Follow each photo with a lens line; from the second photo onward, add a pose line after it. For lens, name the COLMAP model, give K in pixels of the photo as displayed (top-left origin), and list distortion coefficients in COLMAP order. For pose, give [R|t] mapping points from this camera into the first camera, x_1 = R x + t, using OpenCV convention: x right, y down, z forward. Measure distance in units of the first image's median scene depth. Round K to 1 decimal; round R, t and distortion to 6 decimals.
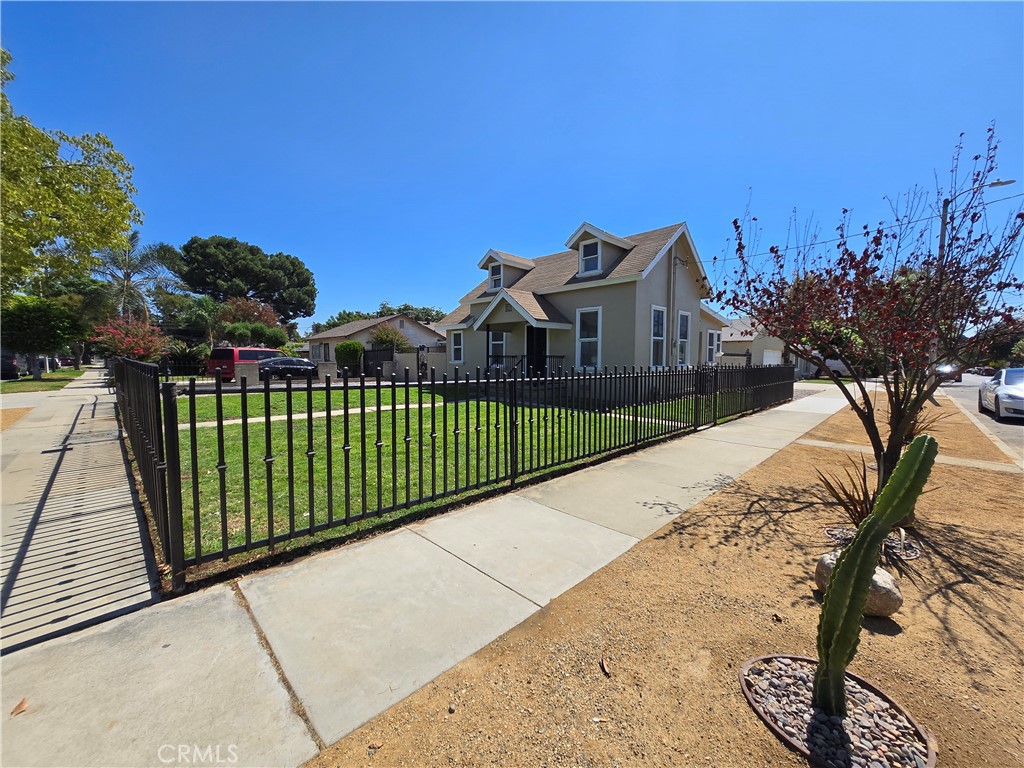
lens RADIAL K [[399.2, 0, 511.5], [0, 399.2, 380.6], [0, 0, 1]] dist [0.000475, -0.000106]
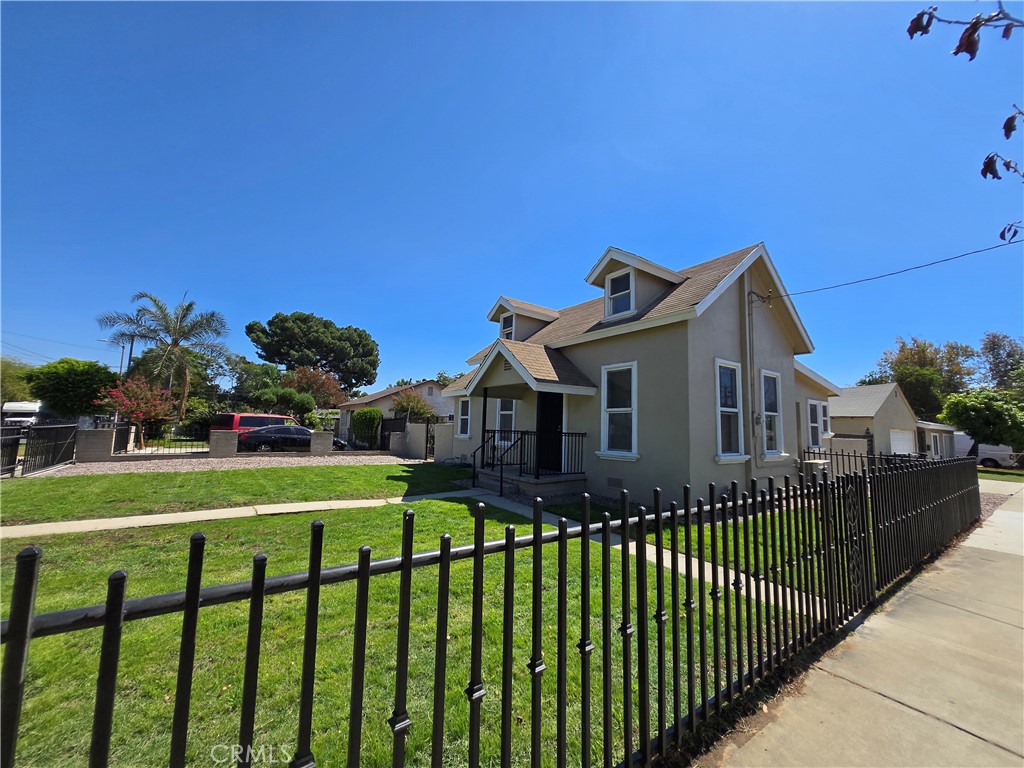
lens RADIAL K [[399.2, 0, 511.5], [0, 399.2, 384.5], [0, 0, 1]] dist [0.000475, -0.000106]
pose [[0.987078, 0.006448, -0.160110, 0.102003], [-0.032970, 0.985984, -0.163552, -0.024457], [0.156811, 0.166718, 0.973455, 0.257526]]
